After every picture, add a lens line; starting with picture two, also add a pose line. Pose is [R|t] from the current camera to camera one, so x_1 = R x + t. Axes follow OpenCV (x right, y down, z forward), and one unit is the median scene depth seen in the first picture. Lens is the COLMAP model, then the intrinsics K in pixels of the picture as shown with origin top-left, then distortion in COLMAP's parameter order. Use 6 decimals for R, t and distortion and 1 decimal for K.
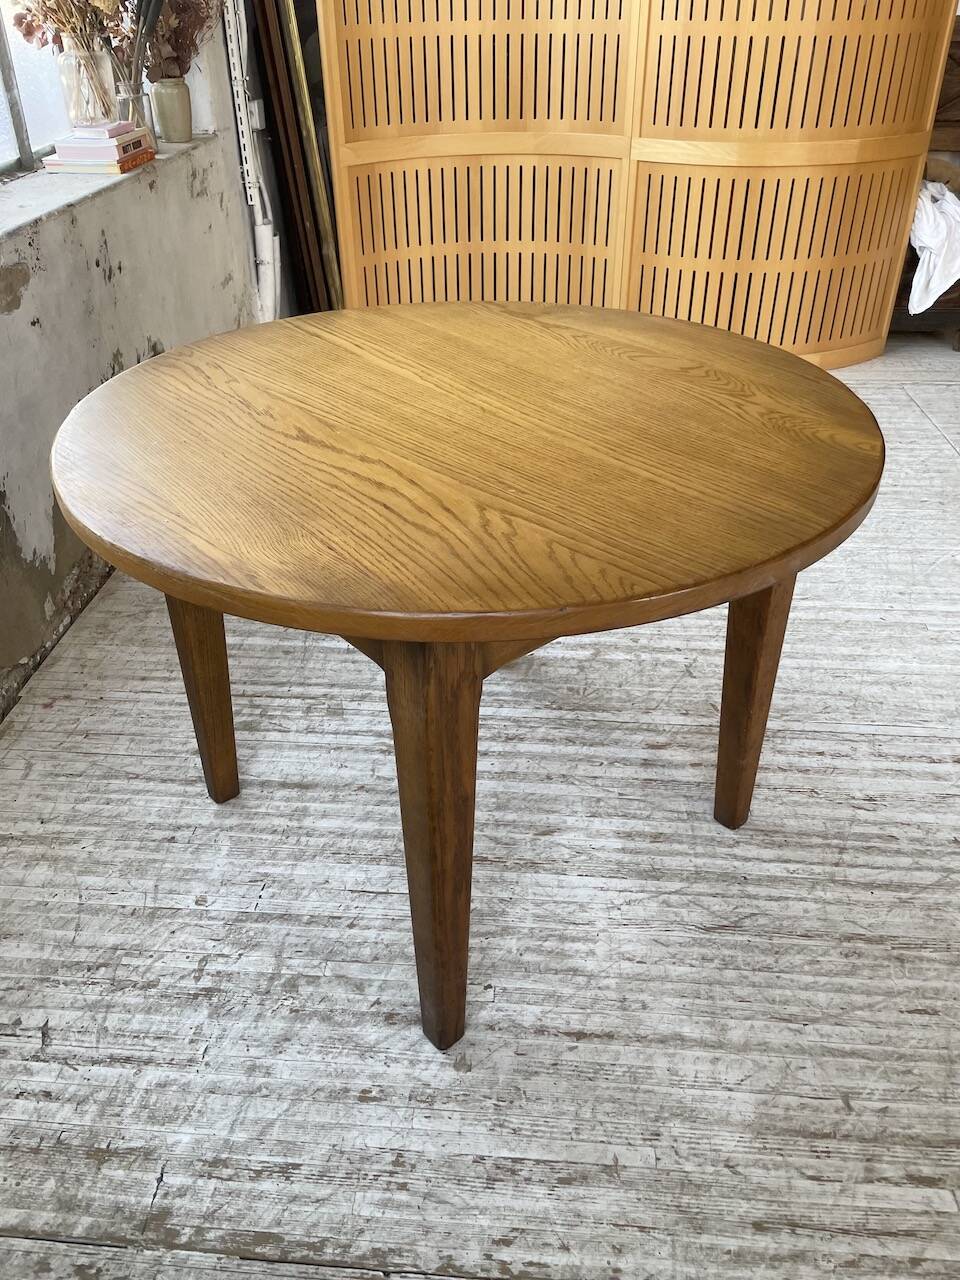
lens RADIAL K [[968.9, 0, 473.8], [0, 968.9, 629.8], [0, 0, 1]] dist [0.087613, -0.118663]
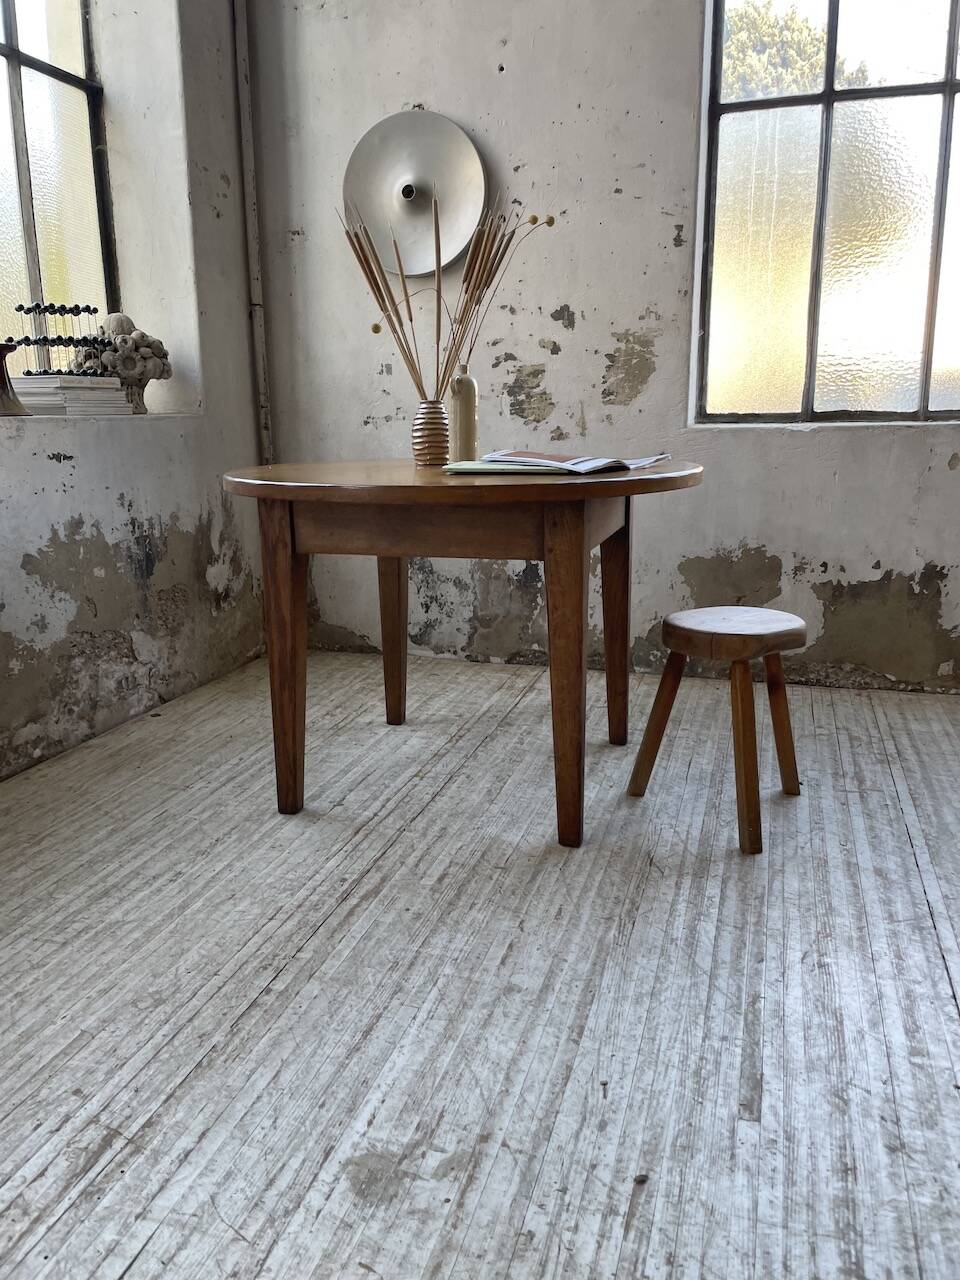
lens RADIAL K [[968.5, 0, 477.2], [0, 968.5, 625.0], [0, 0, 1]] dist [0.088997, -0.120172]
pose [[-0.214130, 0.224451, -0.950668, 1.358118], [-0.527067, 0.792856, 0.305909, -0.197418], [0.822404, 0.566570, -0.051473, 0.662521]]
